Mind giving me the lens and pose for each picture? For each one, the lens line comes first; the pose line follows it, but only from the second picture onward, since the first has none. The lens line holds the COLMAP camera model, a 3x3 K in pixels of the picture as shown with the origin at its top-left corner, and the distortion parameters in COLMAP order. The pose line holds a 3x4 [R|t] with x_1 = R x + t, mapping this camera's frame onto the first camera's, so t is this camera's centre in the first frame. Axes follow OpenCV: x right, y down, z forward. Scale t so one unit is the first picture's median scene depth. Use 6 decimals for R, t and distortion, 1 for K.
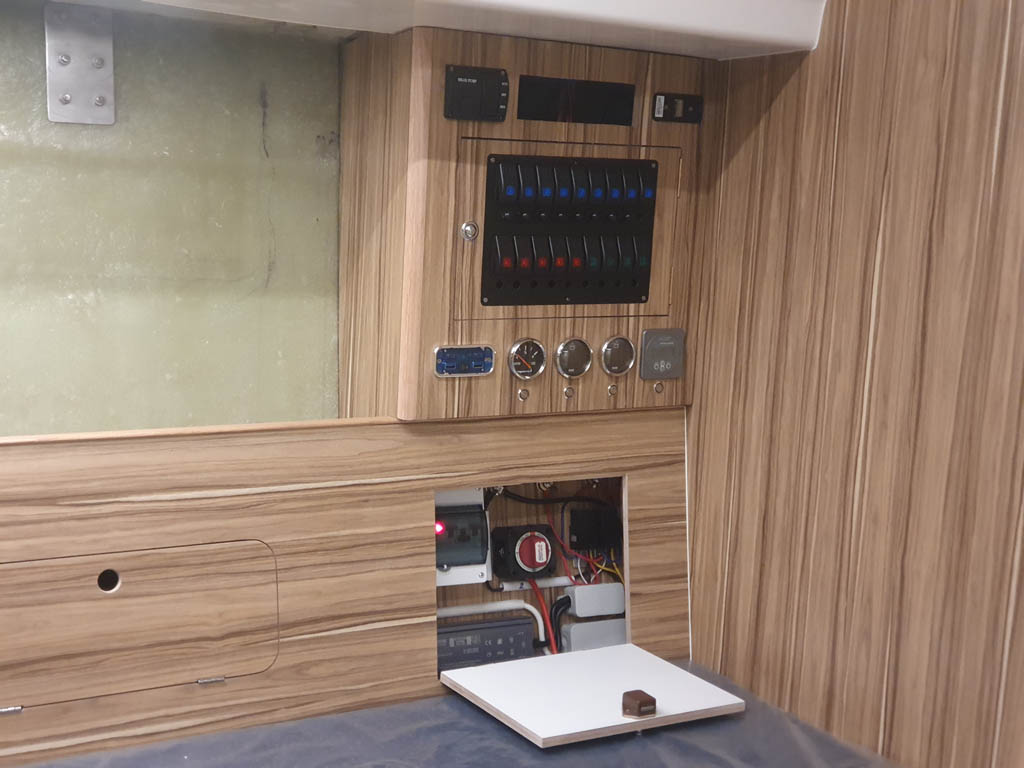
lens RADIAL K [[1549.2, 0, 512.0], [0, 1549.2, 384.0], [0, 0, 1]] dist [0.205132, -1.477512]
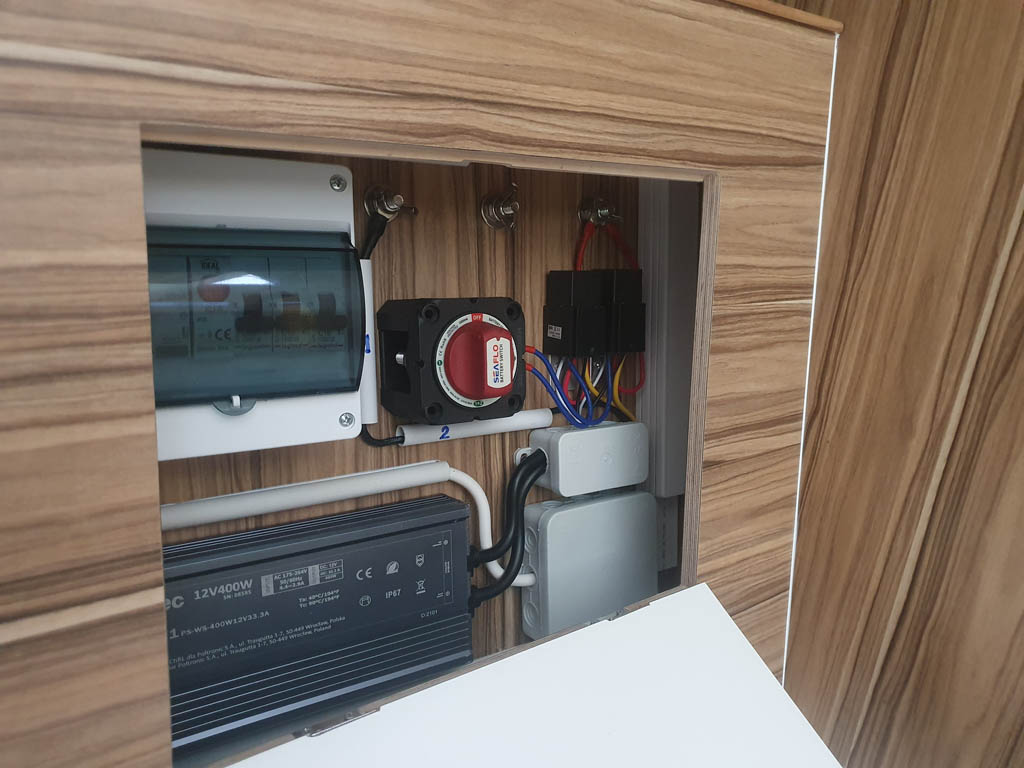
lens RADIAL K [[774.3, 0, 492.4], [0, 774.3, 378.4], [0, 0, 1]] dist [0.023325, -0.002853]
pose [[0.993925, 0.020152, 0.108199, -0.004654], [-0.036649, 0.987589, 0.152726, 0.082157], [-0.103779, -0.155764, 0.982328, 0.806699]]
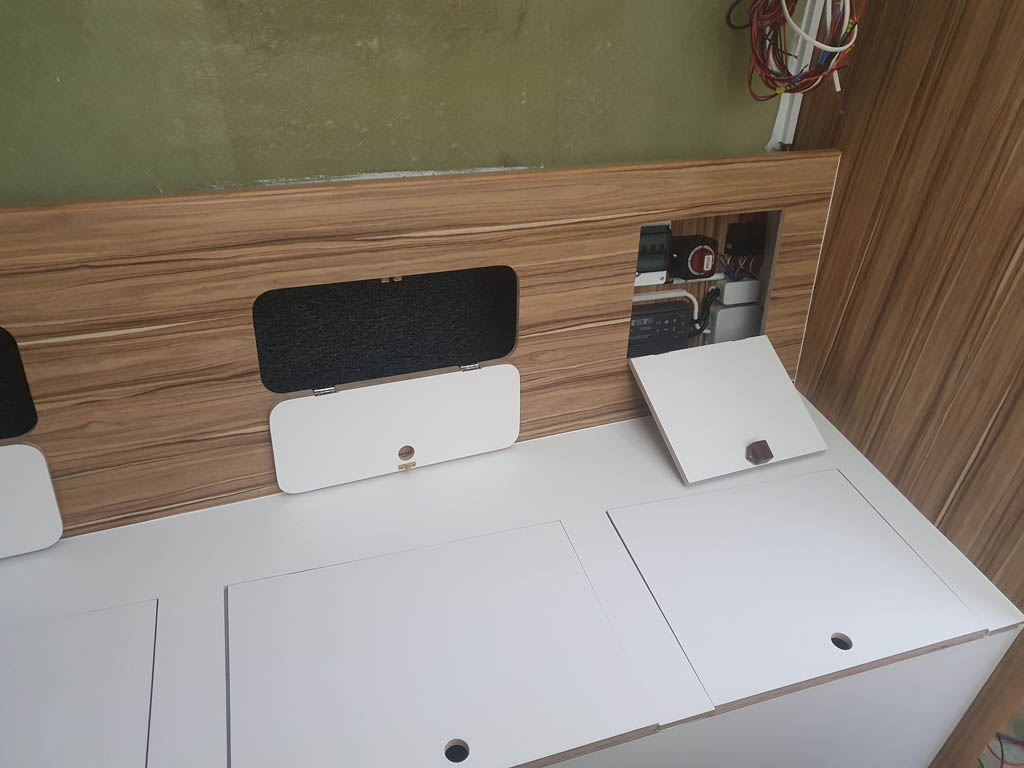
lens RADIAL K [[836.6, 0, 509.2], [0, 836.6, 397.6], [0, 0, 1]] dist [0.043728, -0.001779]
pose [[0.993237, 0.094896, -0.066900, -0.091609], [-0.056589, 0.898777, 0.434739, -0.091205], [0.101383, -0.428013, 0.898068, 0.290934]]
